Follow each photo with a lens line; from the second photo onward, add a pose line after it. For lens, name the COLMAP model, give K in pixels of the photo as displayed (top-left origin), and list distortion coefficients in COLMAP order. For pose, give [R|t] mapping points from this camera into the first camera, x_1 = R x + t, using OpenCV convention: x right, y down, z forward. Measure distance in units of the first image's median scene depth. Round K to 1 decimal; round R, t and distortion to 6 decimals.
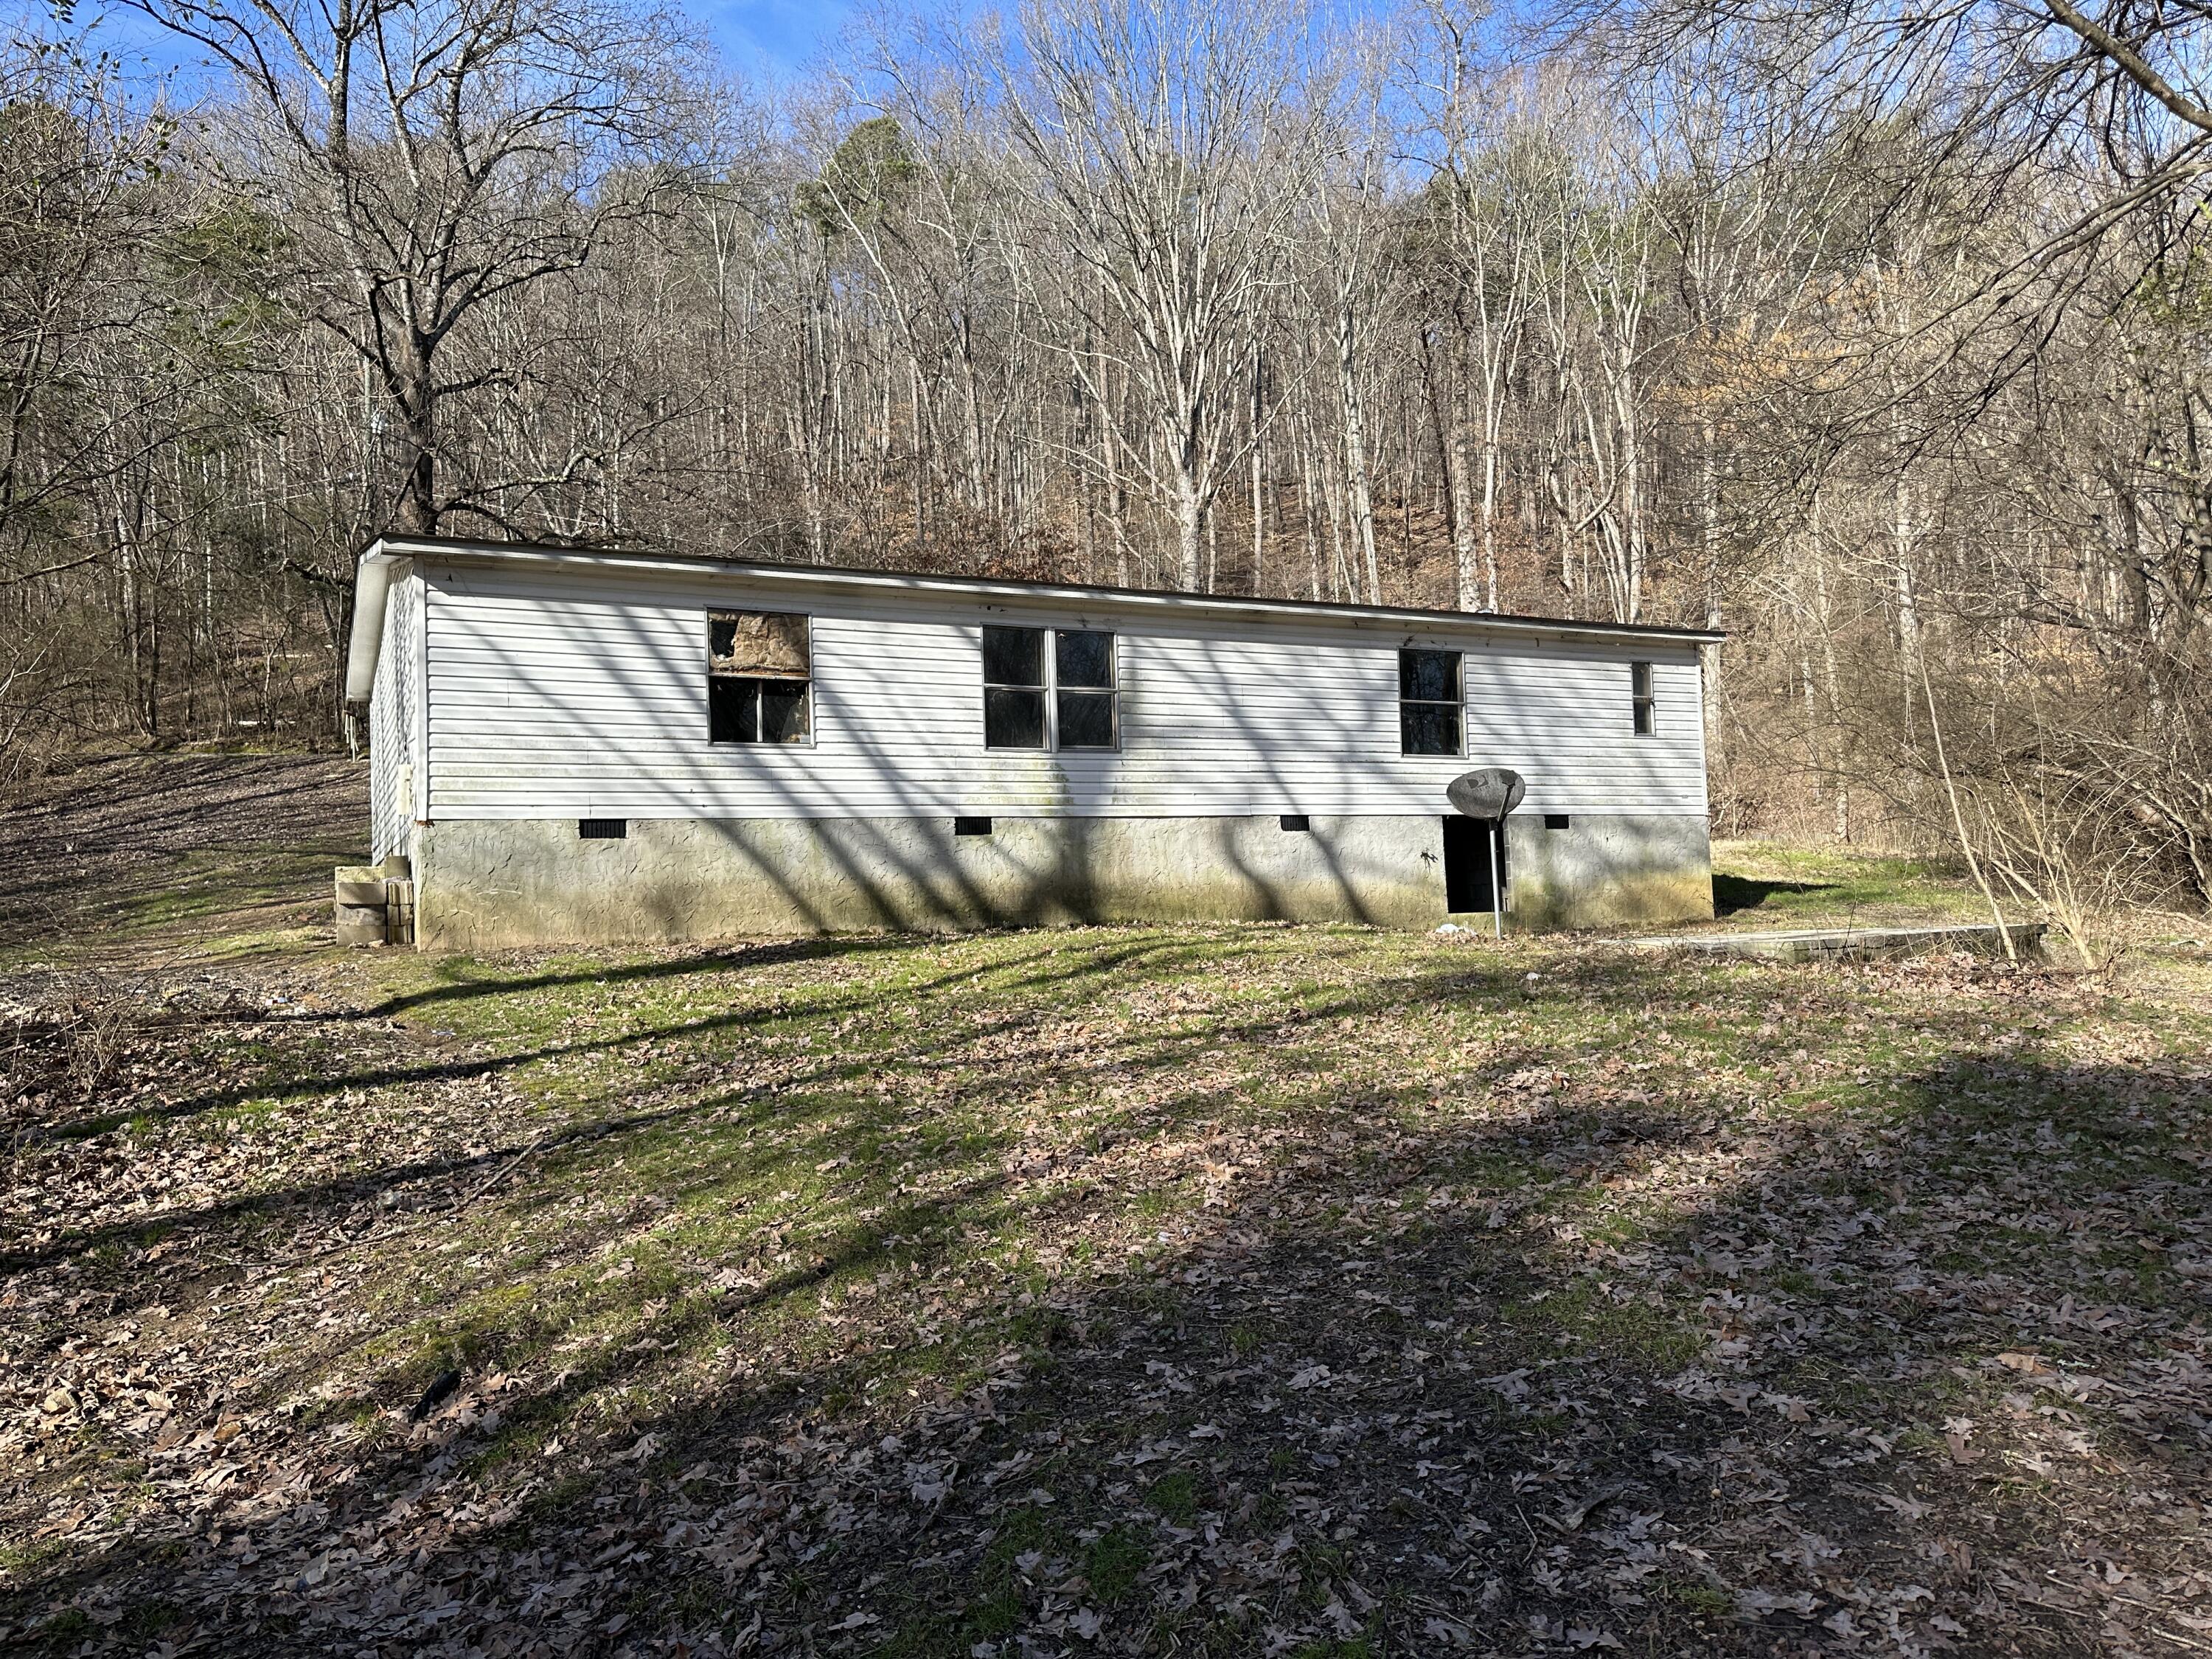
lens RADIAL K [[1551.2, 0, 1106.0], [0, 1551.2, 829.5], [0, 0, 1]] dist [0.089578, -0.117999]
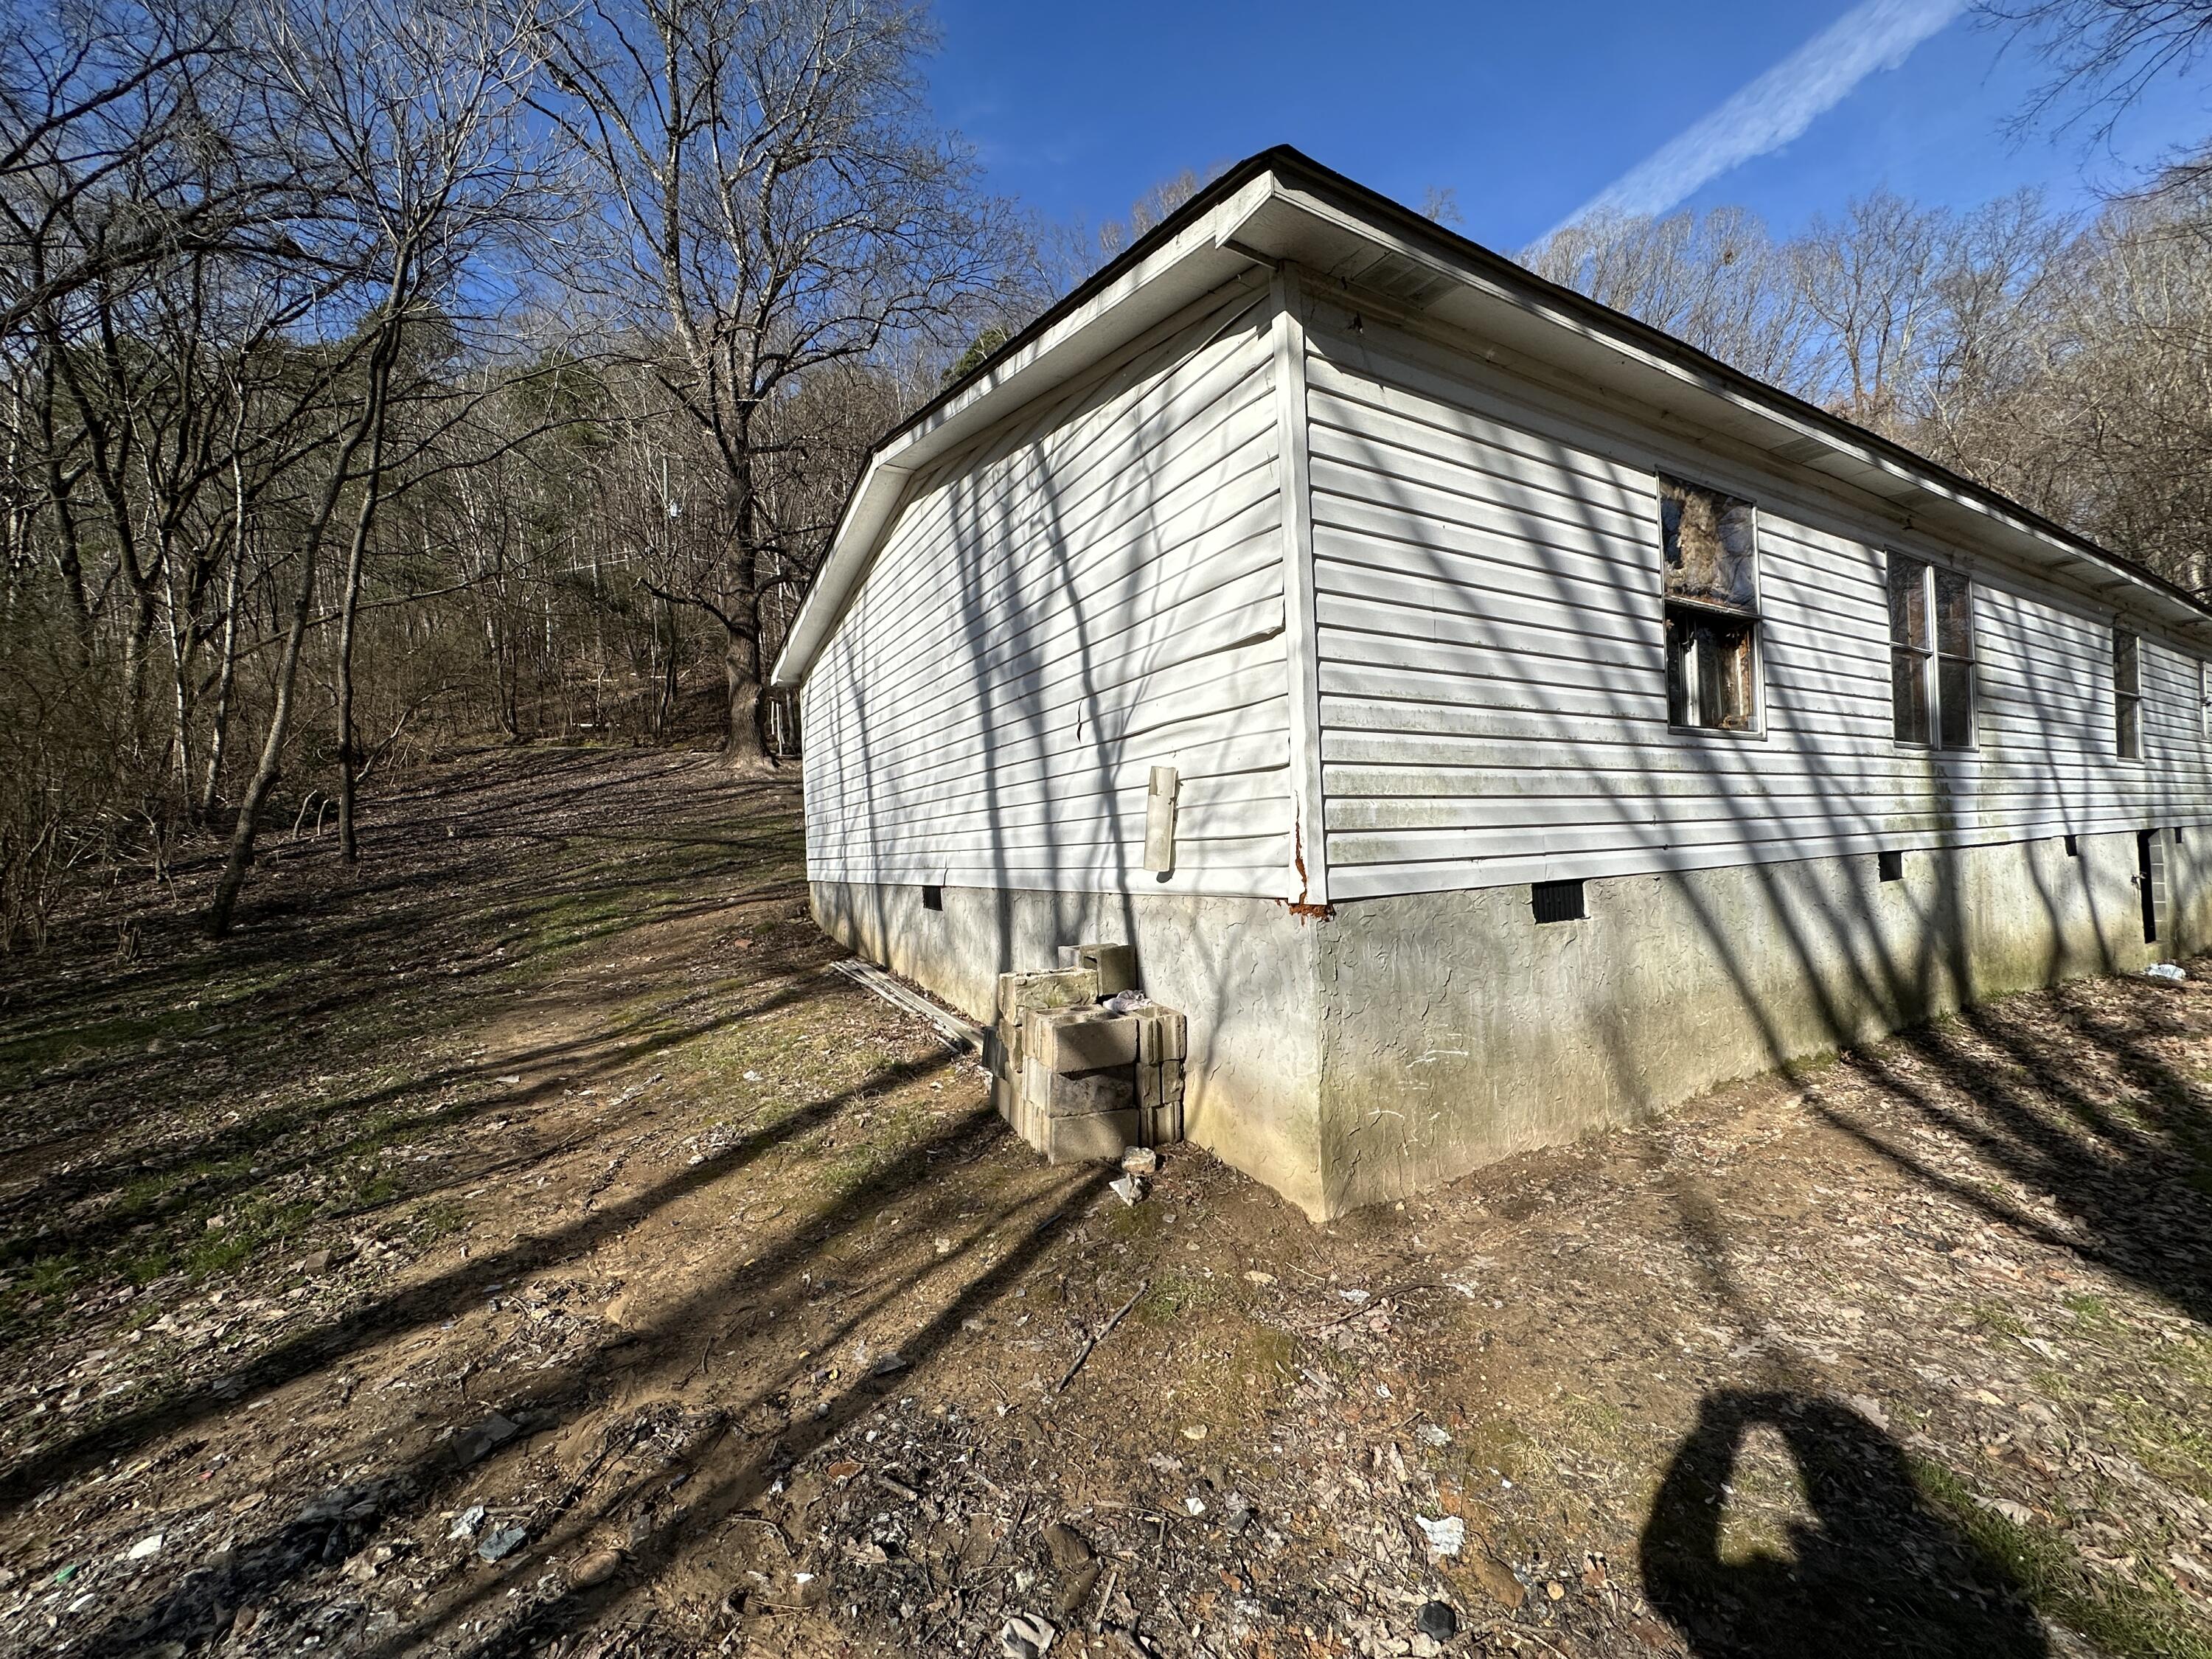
lens RADIAL K [[884.4, 0, 1106.0], [0, 884.4, 829.5], [0, 0, 1]] dist [-0.000769, 0.000504]
pose [[0.998520, 0.001129, 0.054383, -0.207642], [-0.003340, 0.999171, 0.040583, -0.014429], [-0.054292, -0.040705, 0.997695, 0.318571]]
